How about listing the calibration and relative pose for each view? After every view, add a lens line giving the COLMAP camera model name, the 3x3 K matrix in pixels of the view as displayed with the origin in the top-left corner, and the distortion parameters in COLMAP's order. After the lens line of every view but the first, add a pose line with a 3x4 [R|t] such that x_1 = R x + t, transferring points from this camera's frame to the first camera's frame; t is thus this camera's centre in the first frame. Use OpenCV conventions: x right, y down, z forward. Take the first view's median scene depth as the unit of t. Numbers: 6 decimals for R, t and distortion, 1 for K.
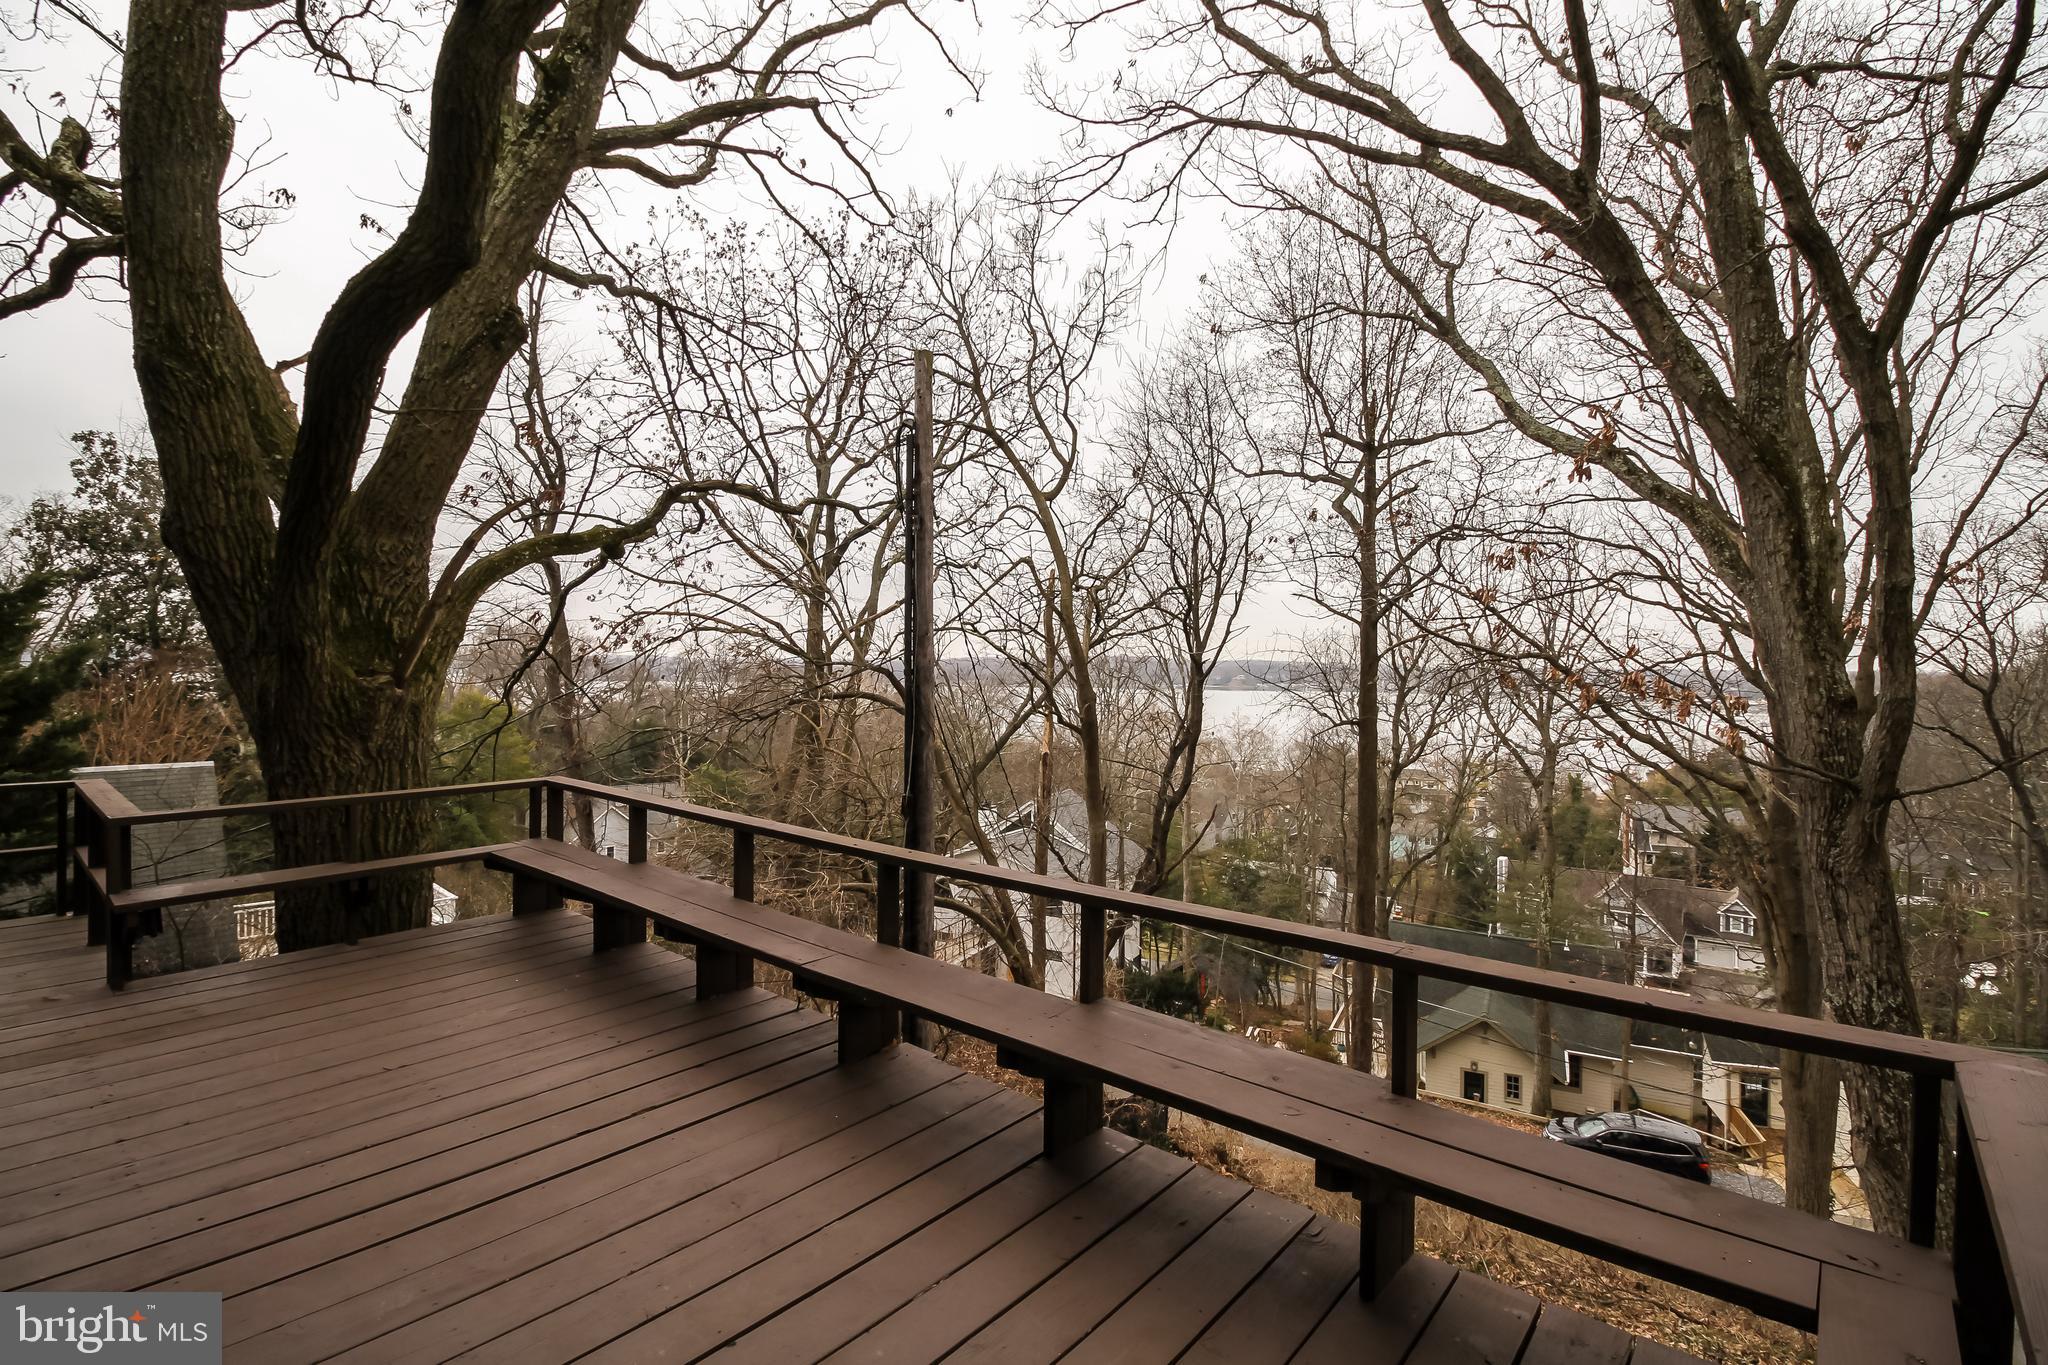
lens RADIAL K [[949.3, 0, 1024.0], [0, 949.3, 682.5], [0, 0, 1]] dist [0.003461, -0.011600]
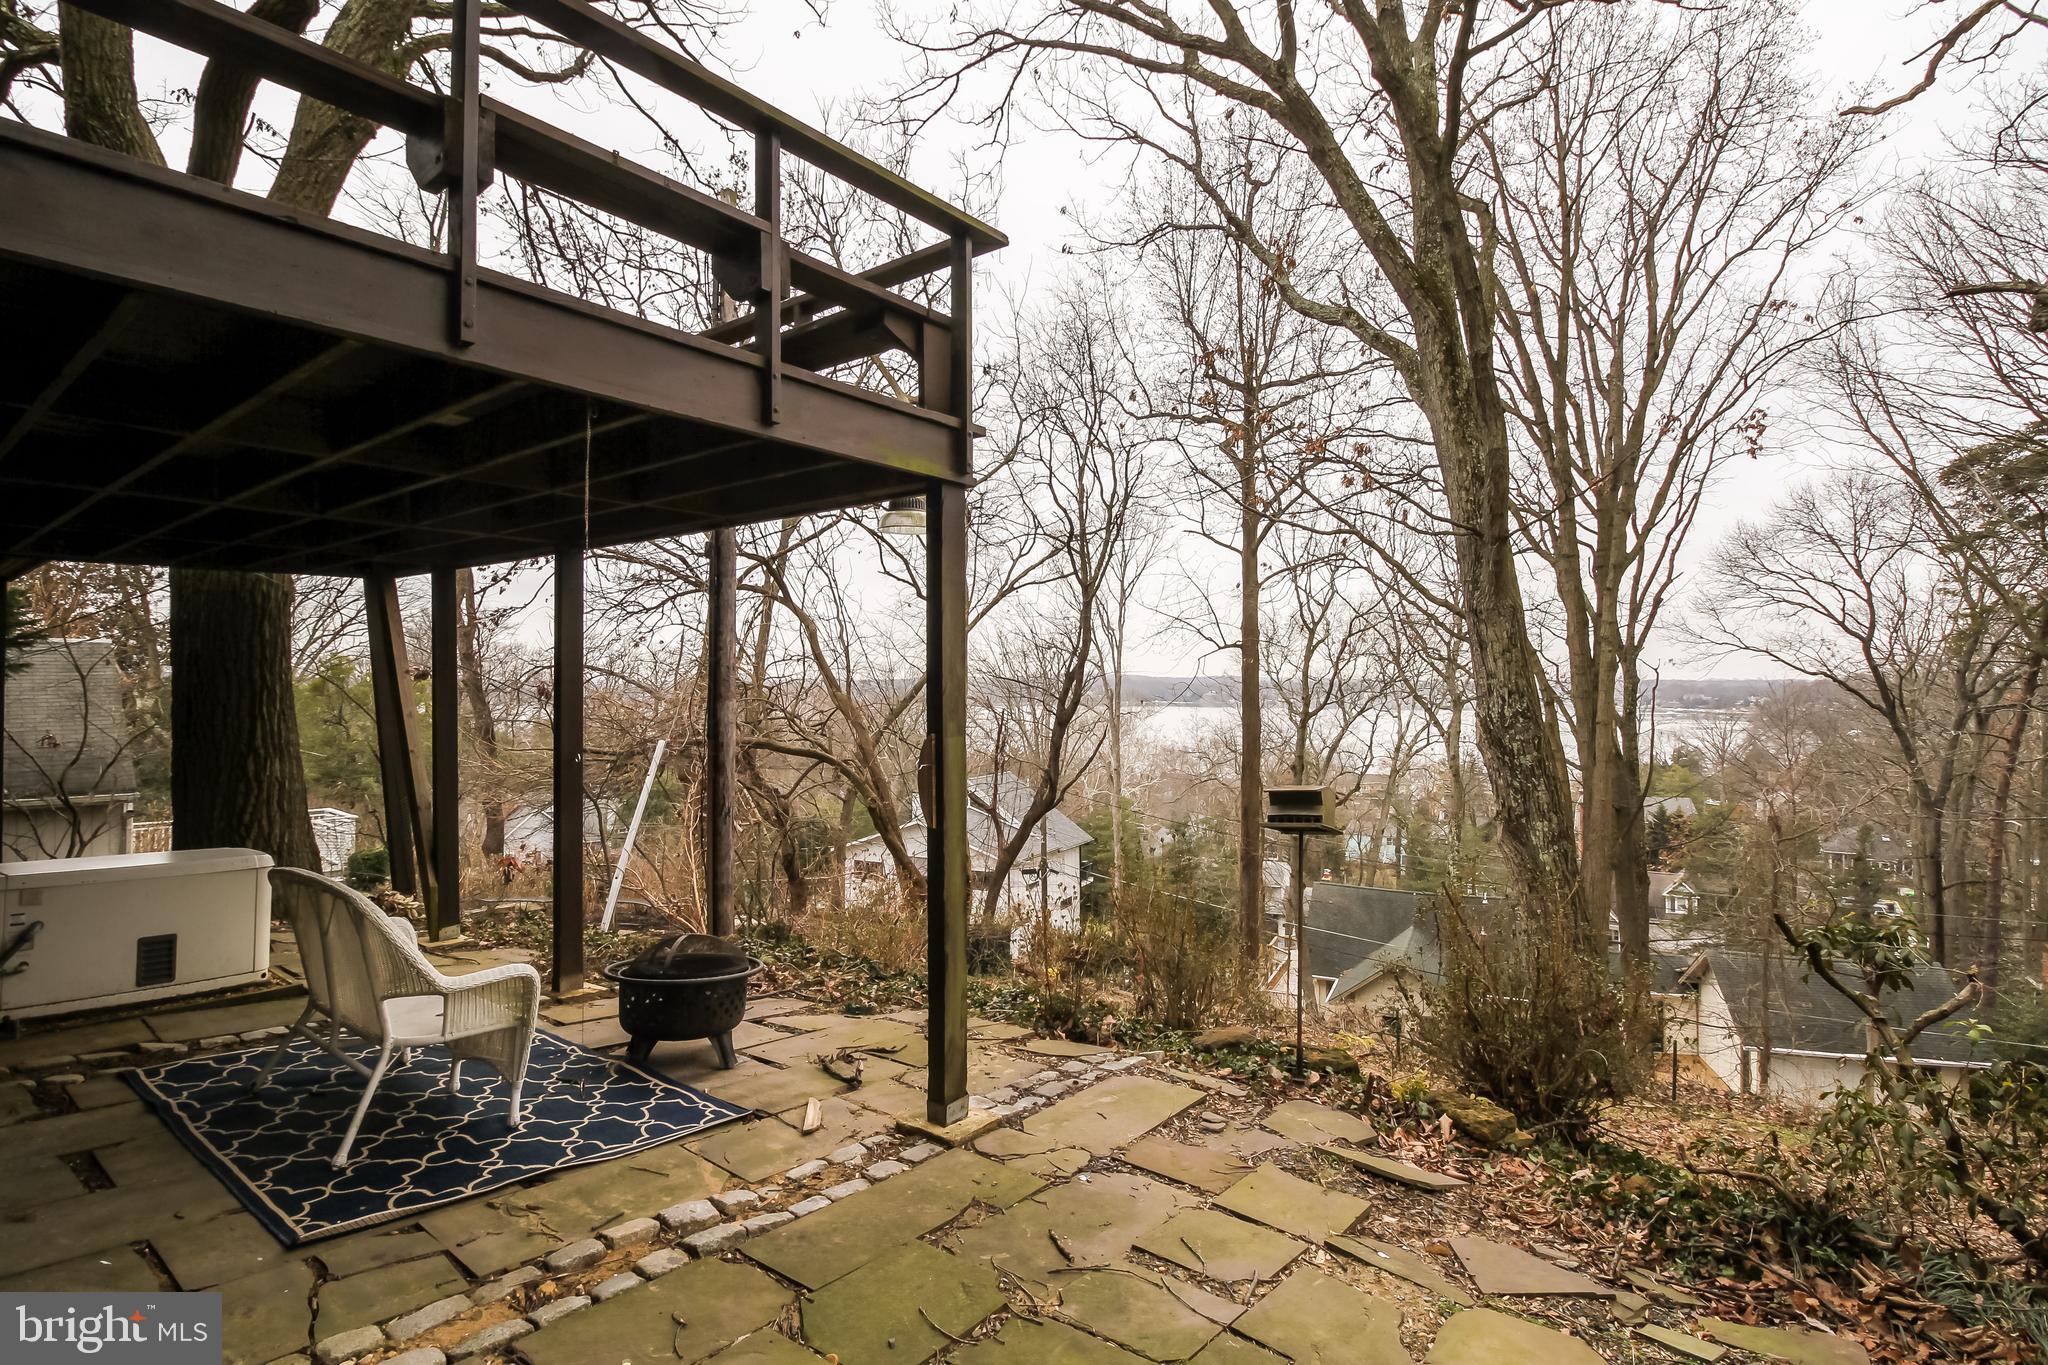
lens RADIAL K [[988.3, 0, 1033.0], [0, 988.3, 677.6], [0, 0, 1]] dist [-0.001483, -0.004957]
pose [[0.998724, -0.015441, 0.048078, 0.100908], [0.016519, 0.999619, -0.022103, 0.146481], [-0.047718, 0.022869, 0.998599, -0.125484]]
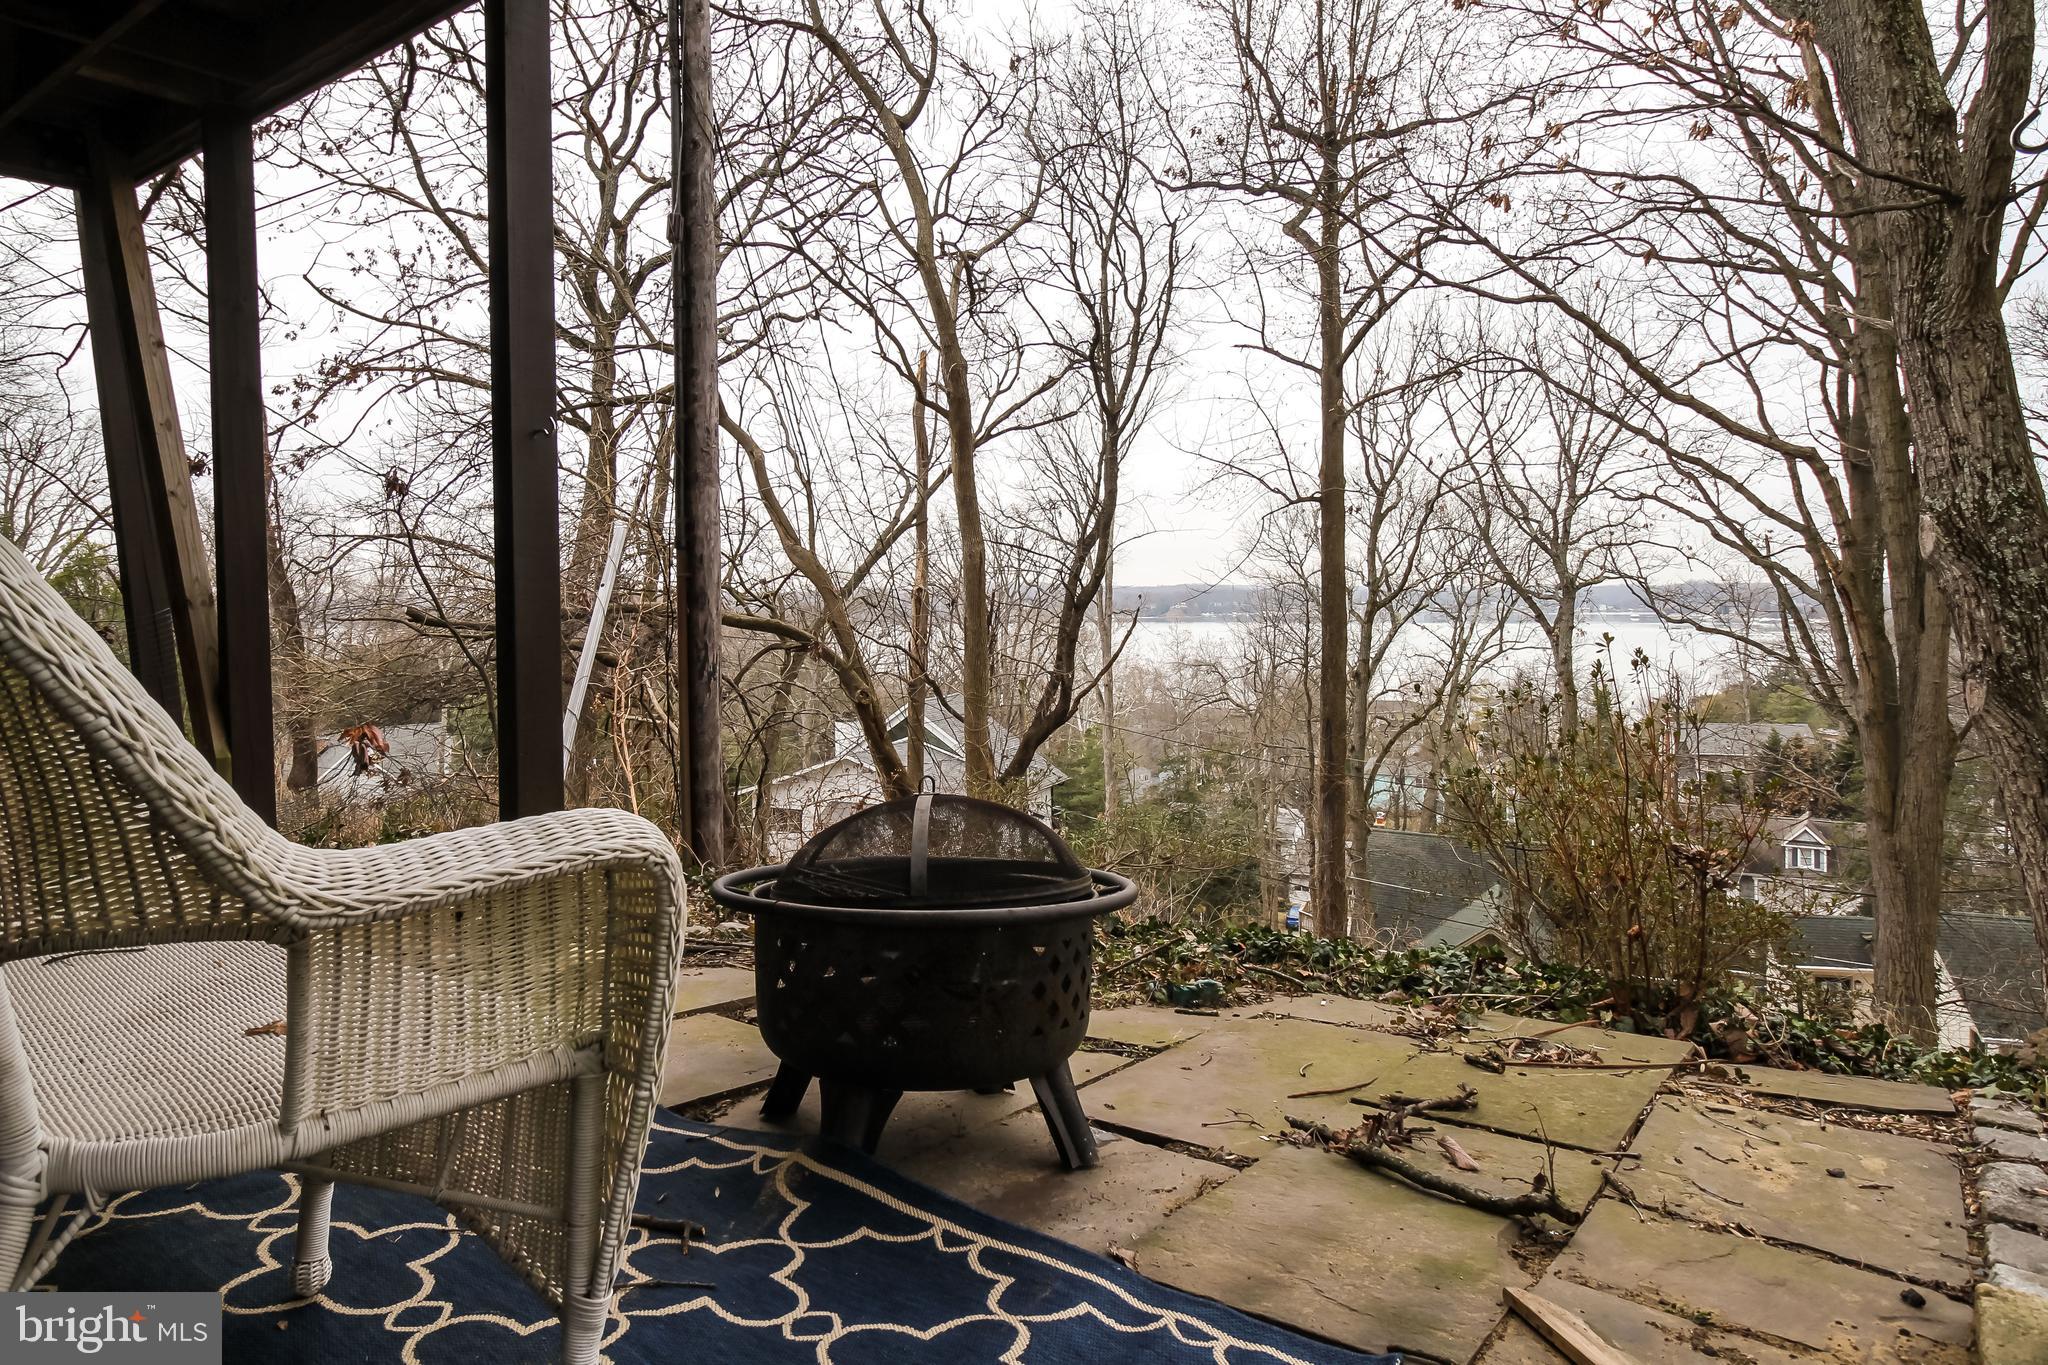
lens RADIAL K [[1230.7, 0, 961.1], [0, 1230.7, 626.6], [0, 0, 1]] dist [-0.002429, 0.001636]
pose [[0.998558, -0.027619, 0.046035, 0.017119], [0.027172, 0.999578, 0.010307, 0.191091], [-0.046300, -0.009041, 0.998887, 0.027622]]
